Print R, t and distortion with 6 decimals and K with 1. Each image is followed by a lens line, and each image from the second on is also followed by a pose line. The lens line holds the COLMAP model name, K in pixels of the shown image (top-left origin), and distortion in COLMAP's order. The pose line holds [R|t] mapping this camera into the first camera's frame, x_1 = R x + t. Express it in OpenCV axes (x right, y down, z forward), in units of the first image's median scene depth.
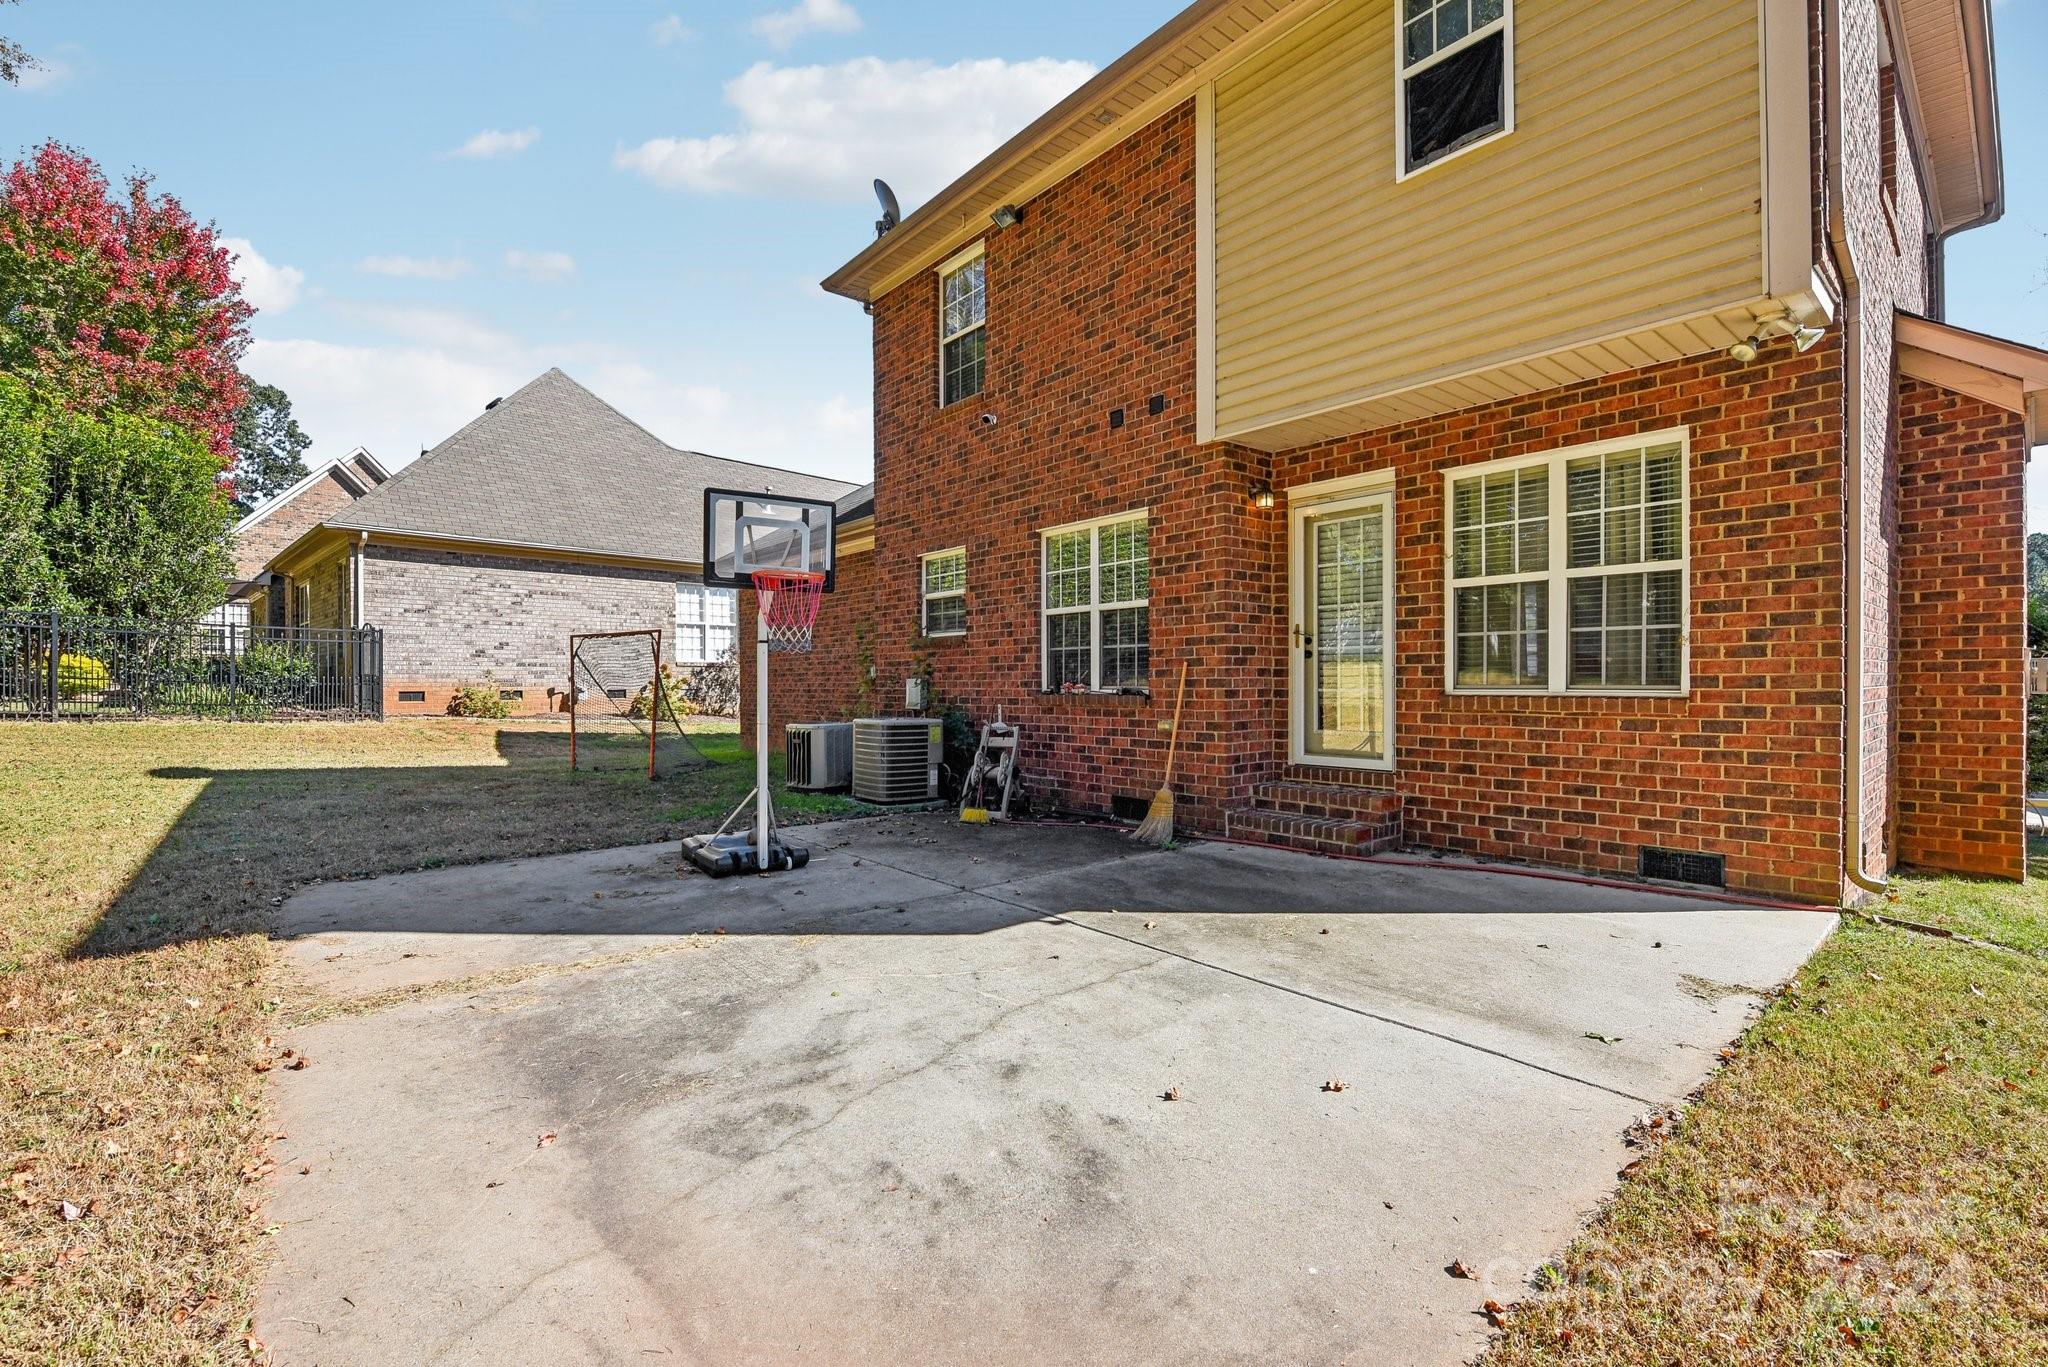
lens RADIAL K [[883.8, 0, 1024.0], [0, 883.8, 683.5], [0, 0, 1]] dist [-0.003008, -0.000637]
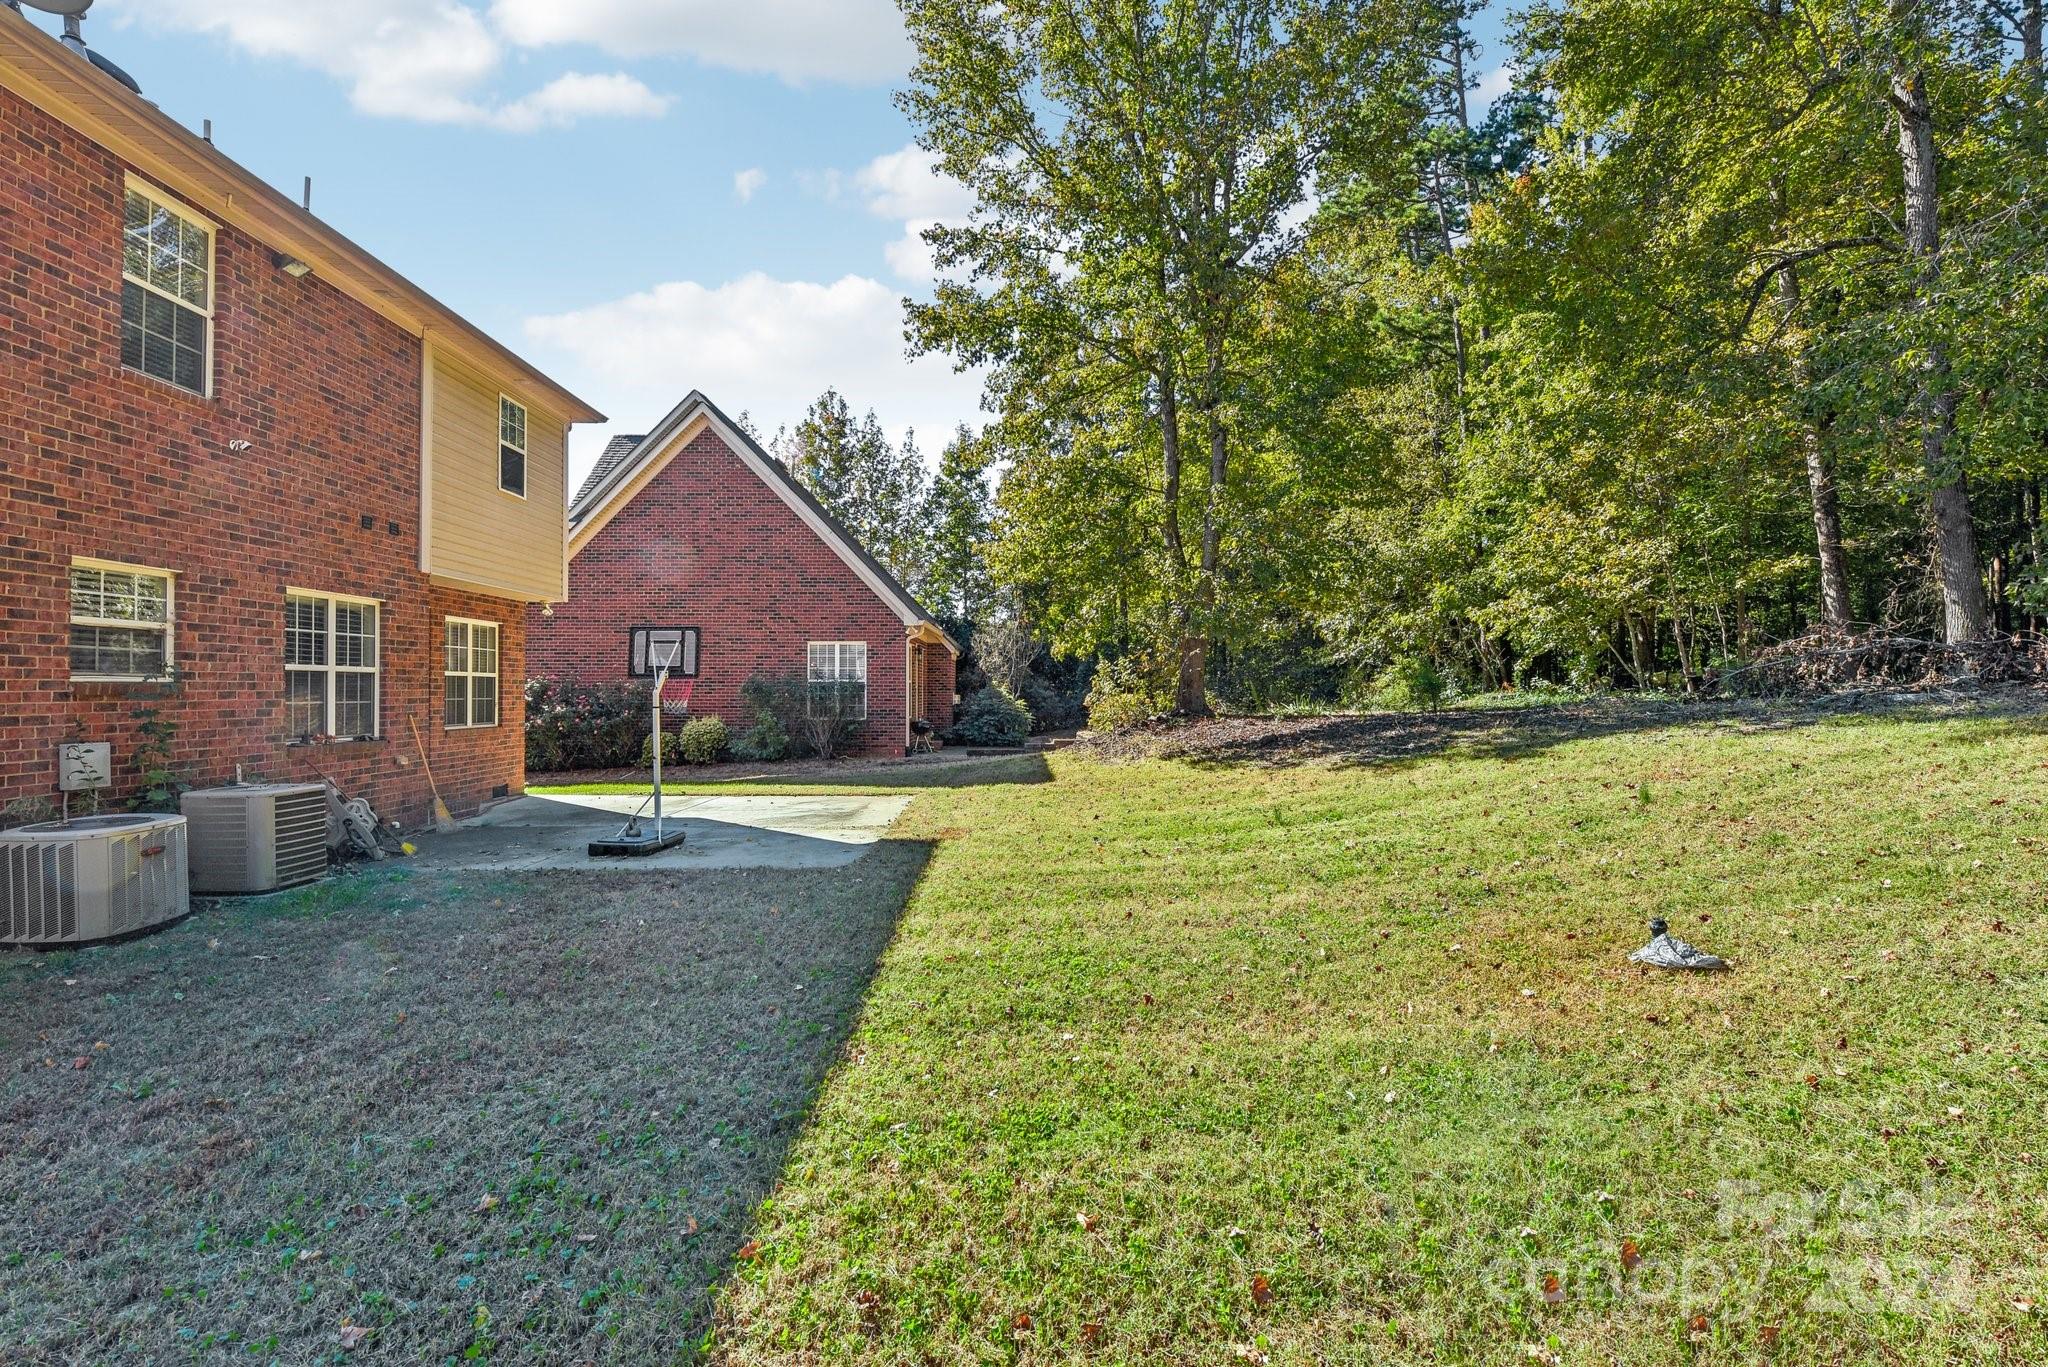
lens RADIAL K [[910.9, 0, 1019.9], [0, 910.9, 674.4], [0, 0, 1]] dist [-0.004171, -0.000629]
pose [[-0.777032, 0.015735, 0.629265, -0.580734], [0.004546, 0.999802, -0.019386, -0.021443], [-0.629445, -0.012203, -0.776949, 0.574002]]
